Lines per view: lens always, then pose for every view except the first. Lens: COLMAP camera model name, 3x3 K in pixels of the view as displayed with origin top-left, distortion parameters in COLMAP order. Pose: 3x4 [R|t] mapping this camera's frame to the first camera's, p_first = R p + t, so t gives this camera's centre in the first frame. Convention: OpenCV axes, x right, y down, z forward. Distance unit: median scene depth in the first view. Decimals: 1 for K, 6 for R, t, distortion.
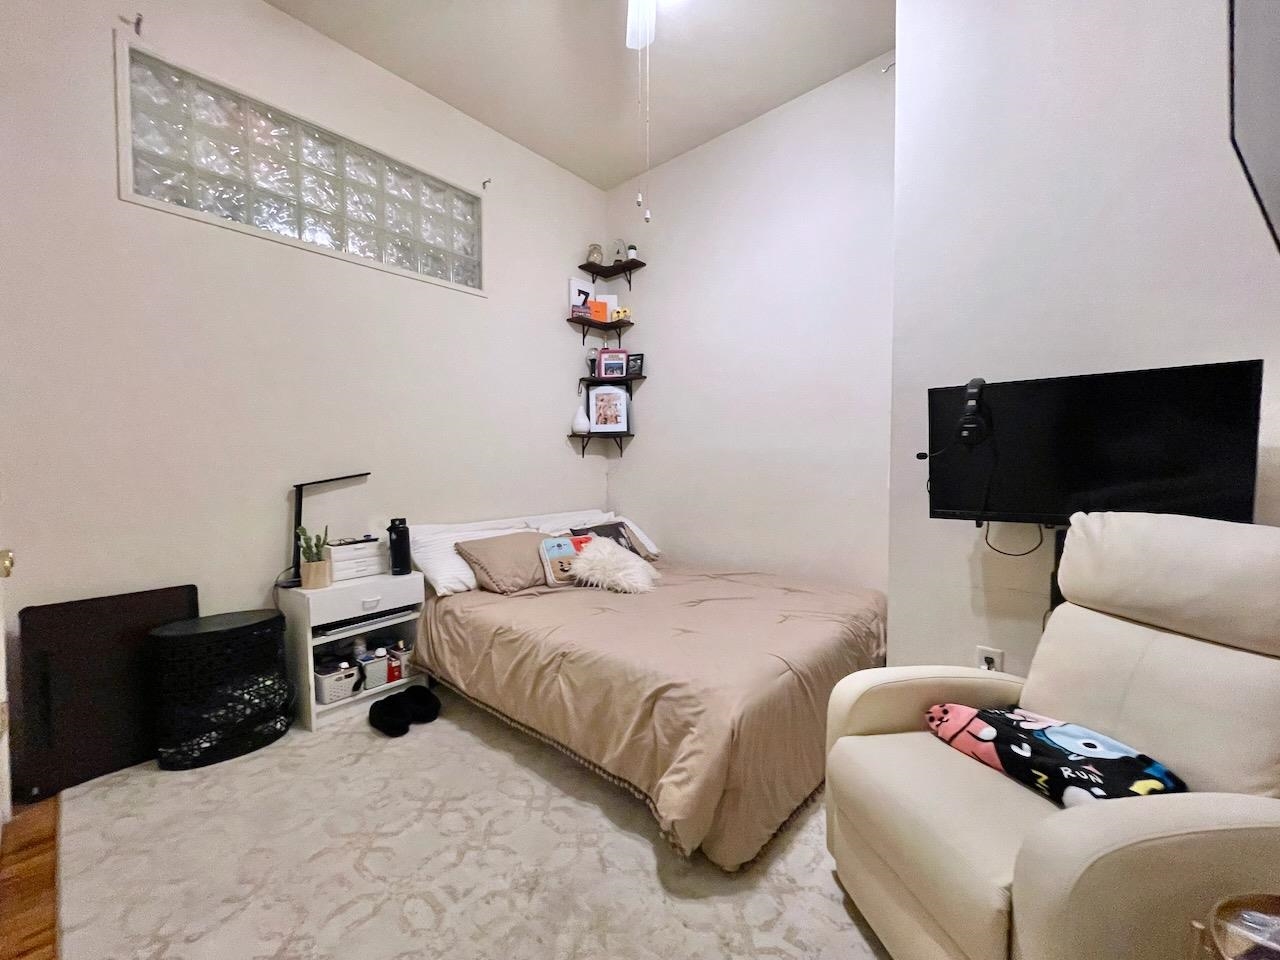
lens RADIAL K [[539.1, 0, 638.4], [0, 539.1, 475.3], [0, 0, 1]] dist [0.001547, 0.000481]
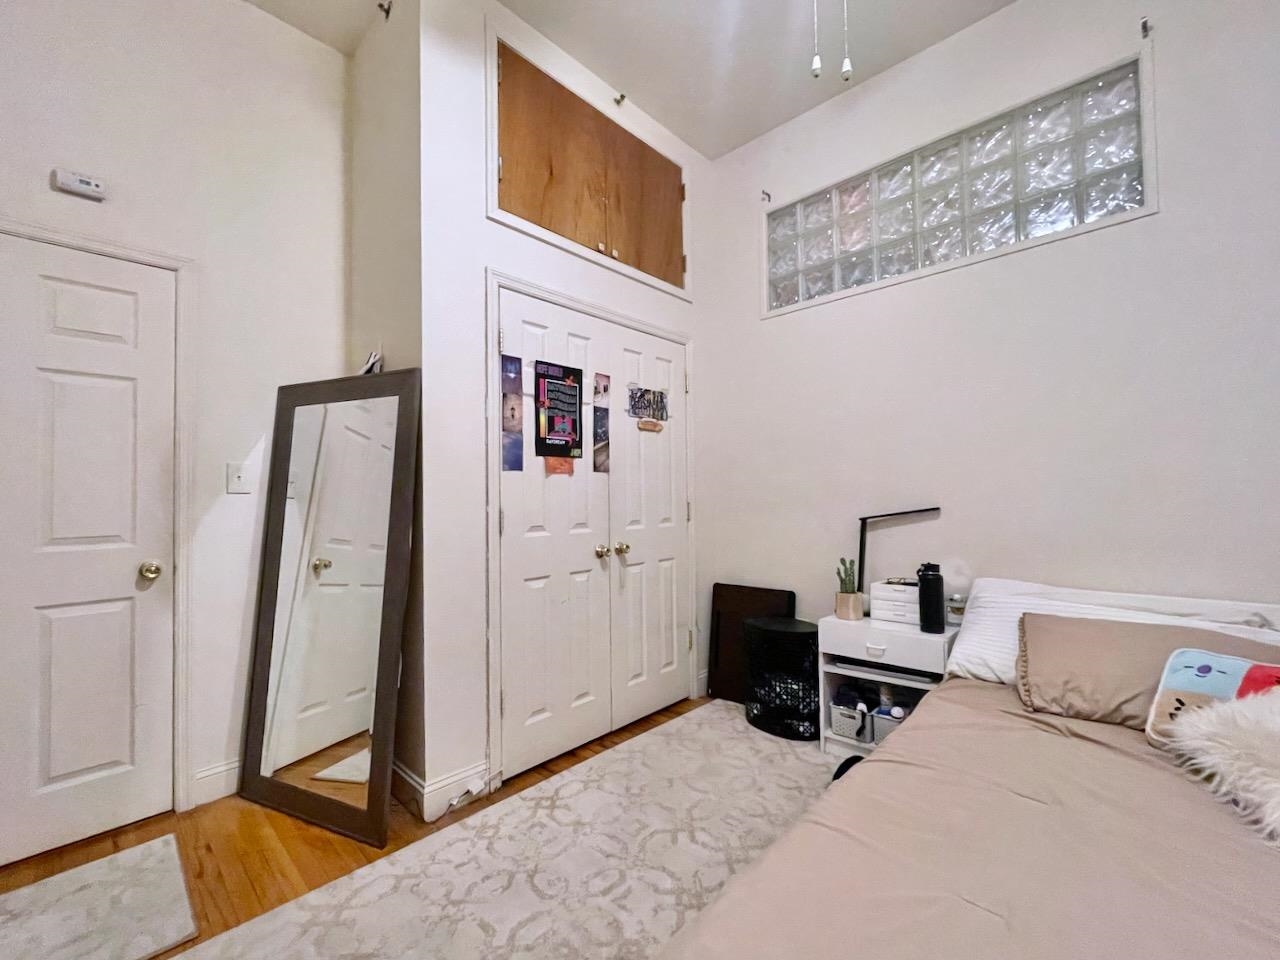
lens RADIAL K [[546.3, 0, 640.0], [0, 546.3, 480.0], [0, 0, 1]] dist [0.001065, 0.000119]
pose [[-0.072216, -0.024640, -0.997085, 0.524379], [0.000956, 0.999693, -0.024774, -0.035256], [0.997389, -0.002742, -0.072170, 0.739042]]
